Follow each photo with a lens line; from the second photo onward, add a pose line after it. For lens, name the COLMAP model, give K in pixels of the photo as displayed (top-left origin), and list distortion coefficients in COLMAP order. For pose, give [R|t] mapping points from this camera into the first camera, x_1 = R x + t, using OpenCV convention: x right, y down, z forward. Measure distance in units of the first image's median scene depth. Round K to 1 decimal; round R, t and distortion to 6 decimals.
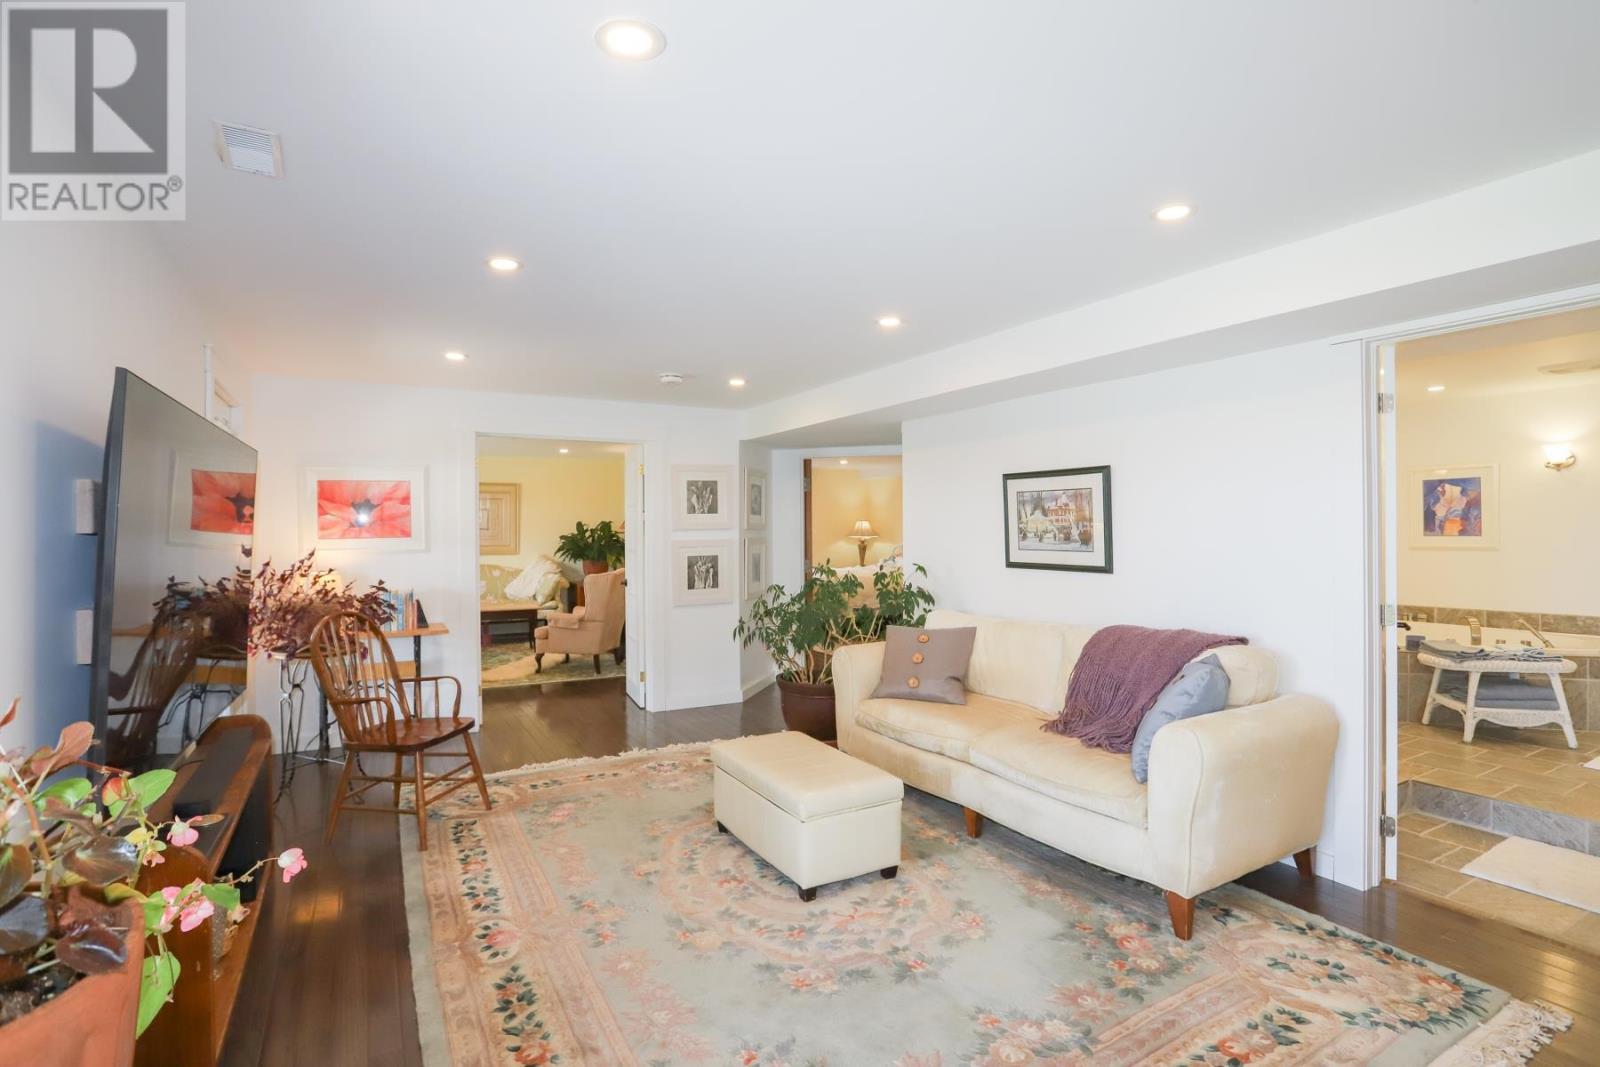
lens RADIAL K [[799.7, 0, 794.9], [0, 799.7, 531.9], [0, 0, 1]] dist [-0.081195, 0.047241]
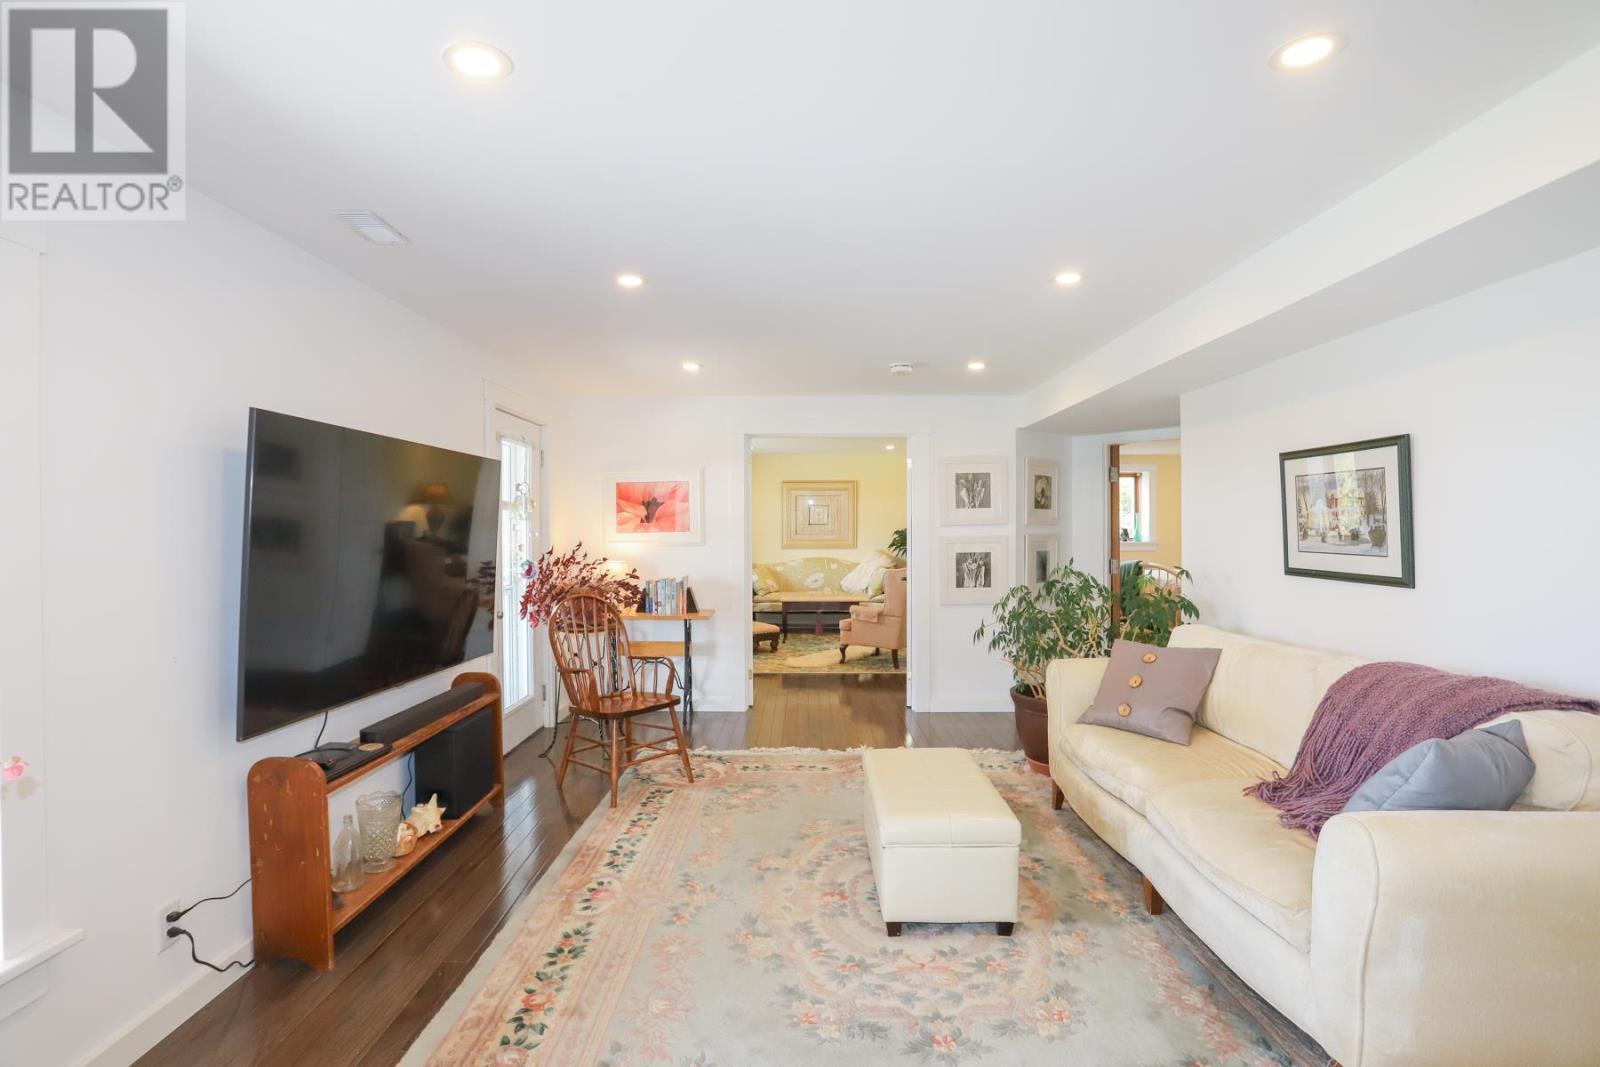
lens RADIAL K [[799.7, 0, 794.9], [0, 799.7, 531.9], [0, 0, 1]] dist [-0.081195, 0.047241]
pose [[0.856614, 0.005338, -0.515930, 0.277670], [-0.002545, 0.999978, 0.006120, -0.000043], [0.515952, -0.003929, 0.856609, 0.125339]]
